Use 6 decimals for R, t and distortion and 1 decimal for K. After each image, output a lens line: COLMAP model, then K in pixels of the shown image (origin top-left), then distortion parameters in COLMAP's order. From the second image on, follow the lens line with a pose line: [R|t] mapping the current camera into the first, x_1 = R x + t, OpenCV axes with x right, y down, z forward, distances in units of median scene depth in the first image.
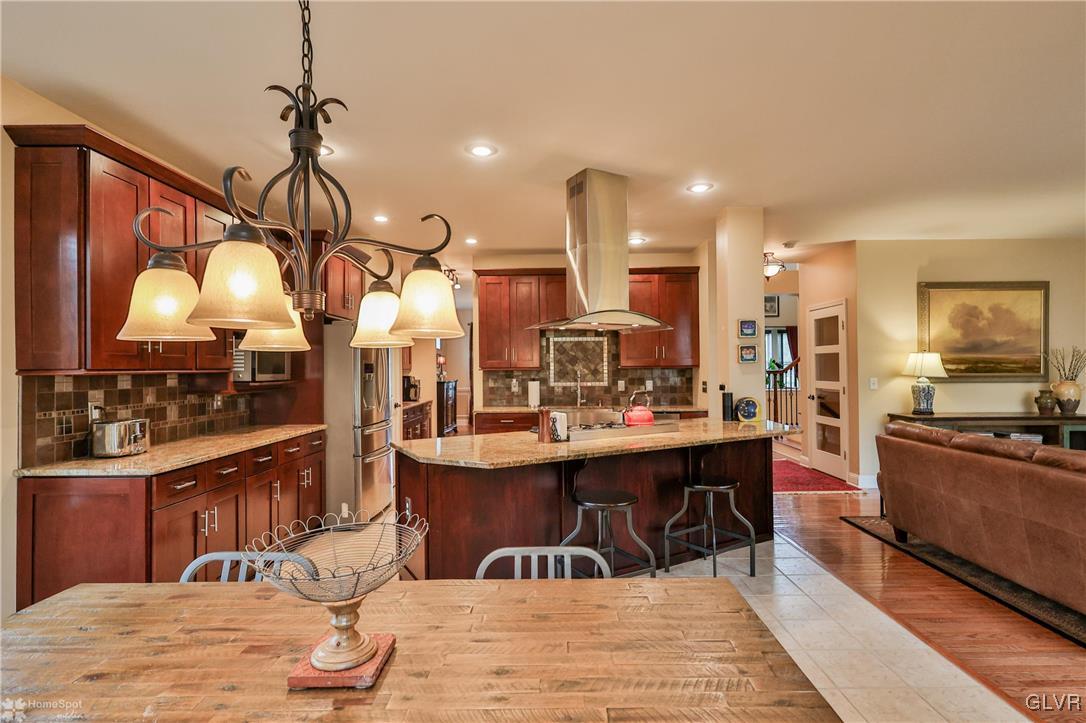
lens RADIAL K [[534.6, 0, 552.7], [0, 534.6, 366.7], [0, 0, 1]] dist [-0.000146, 0.002049]
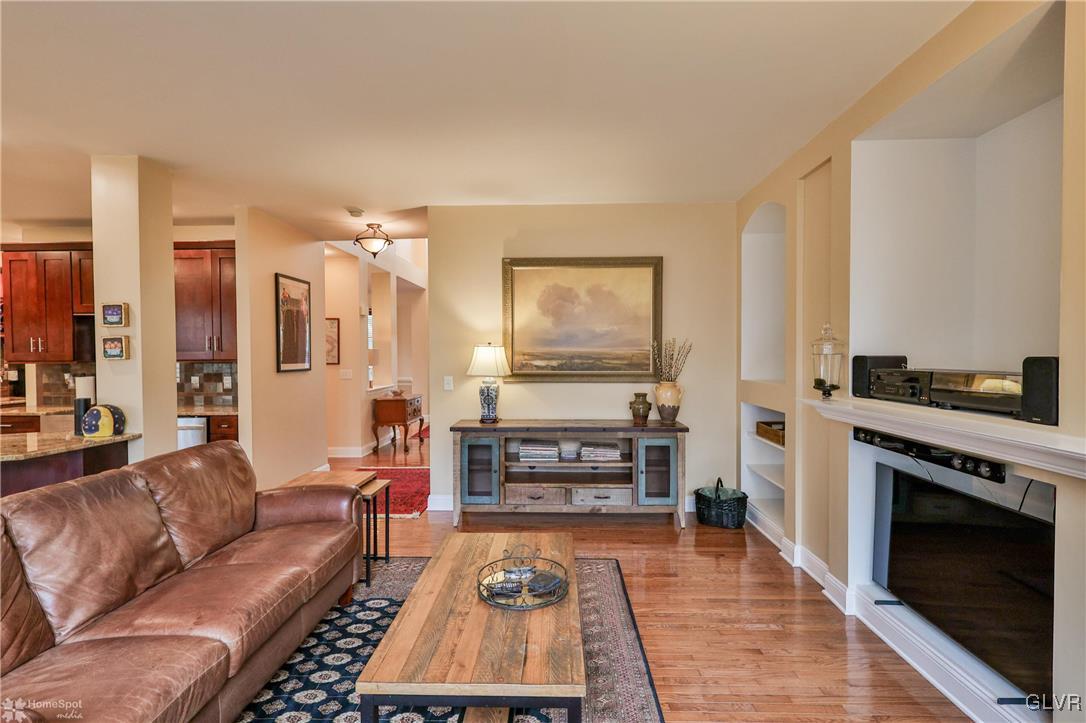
lens RADIAL K [[534.6, 0, 544.1], [0, 534.6, 364.4], [0, 0, 1]] dist [-0.000146, 0.002049]
pose [[0.999493, 0.005436, -0.031372, 0.773255], [-0.004721, 0.999728, 0.022845, -0.016238], [0.031488, -0.022685, 0.999247, 0.190844]]
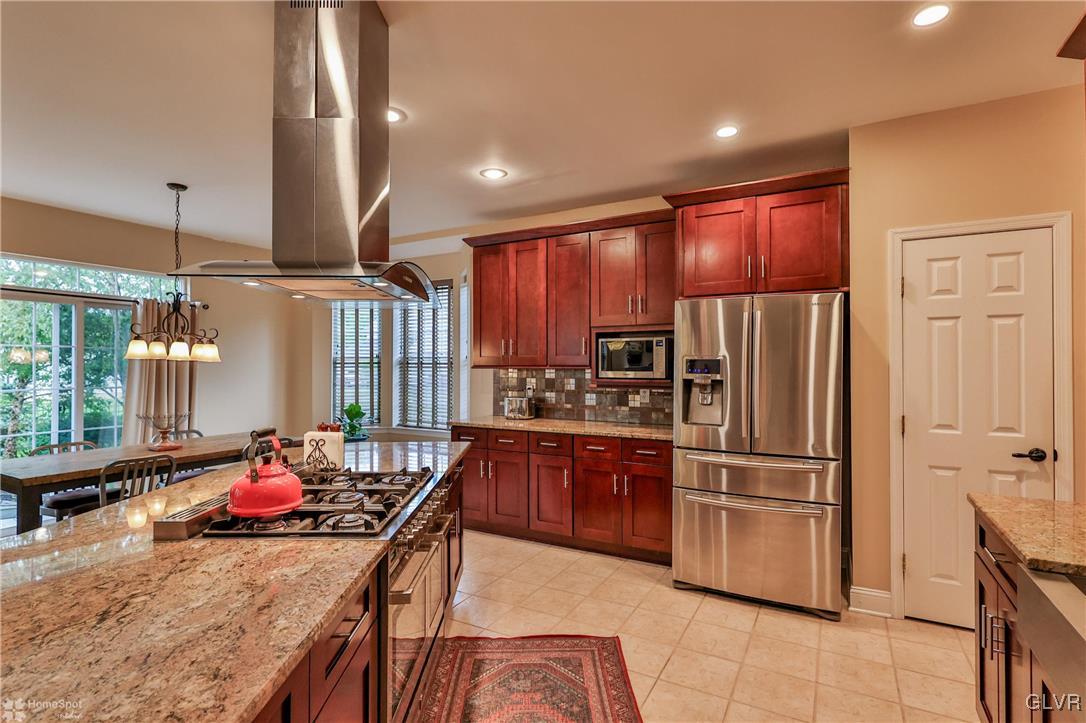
lens RADIAL K [[534.6, 0, 539.4], [0, 534.6, 364.9], [0, 0, 1]] dist [-0.000146, 0.002049]
pose [[-0.493945, 0.008397, -0.869452, 0.283768], [0.004148, 0.999965, 0.007301, -0.004127], [0.869483, 0.000000, -0.493963, 0.918895]]
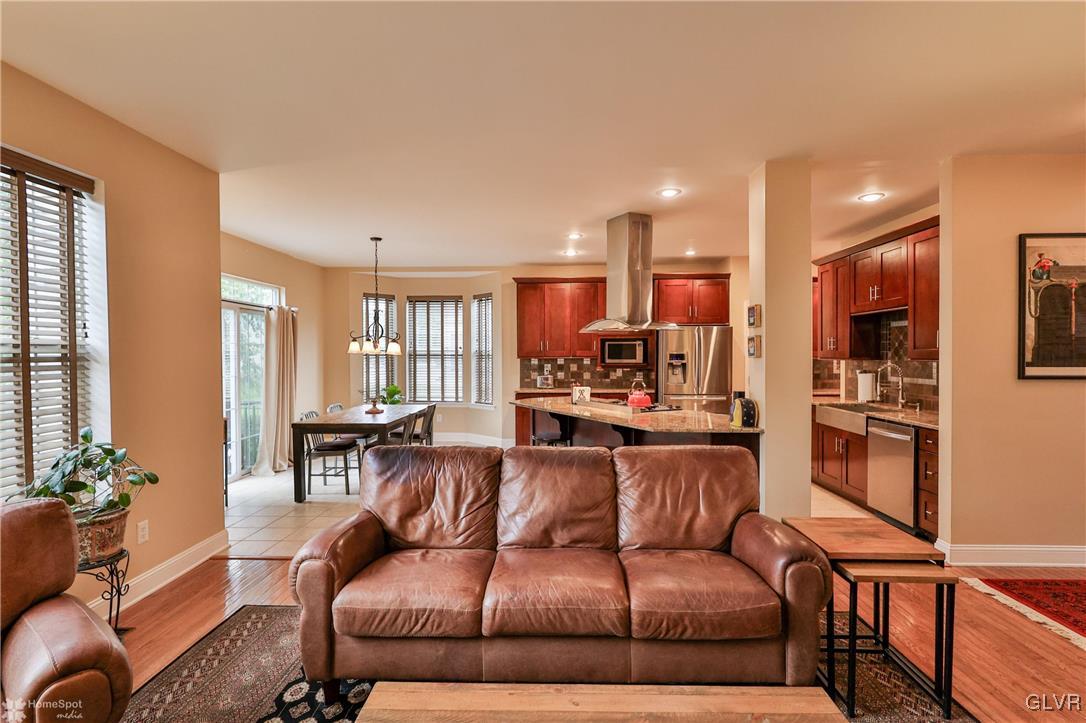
lens RADIAL K [[534.6, 0, 546.0], [0, 534.6, 354.7], [0, 0, 1]] dist [-0.000146, 0.002049]
pose [[-0.031438, 0.010651, -0.999449, 0.928766], [0.002960, 0.999940, 0.010563, -0.016031], [0.999501, -0.002627, -0.031467, 0.539310]]
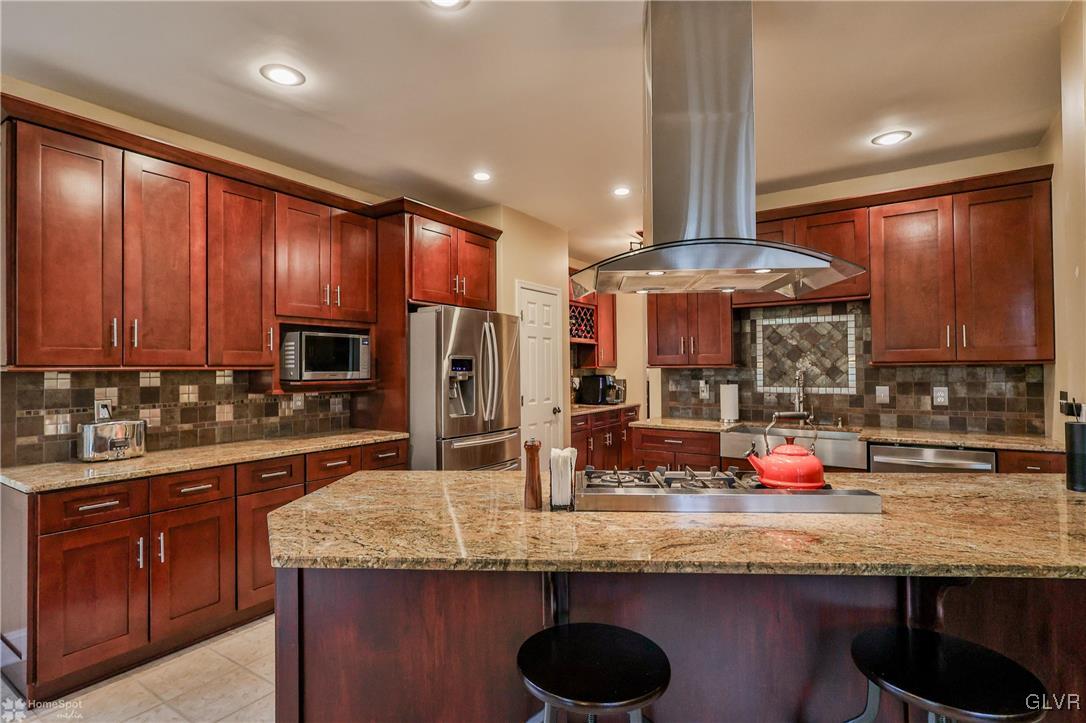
lens RADIAL K [[534.6, 0, 543.4], [0, 534.6, 362.6], [0, 0, 1]] dist [-0.000146, 0.002049]
pose [[0.831914, -0.003613, -0.554892, 0.158648], [0.000941, 0.999987, -0.005101, 0.002539], [0.554903, 0.003722, 0.831906, 0.320977]]
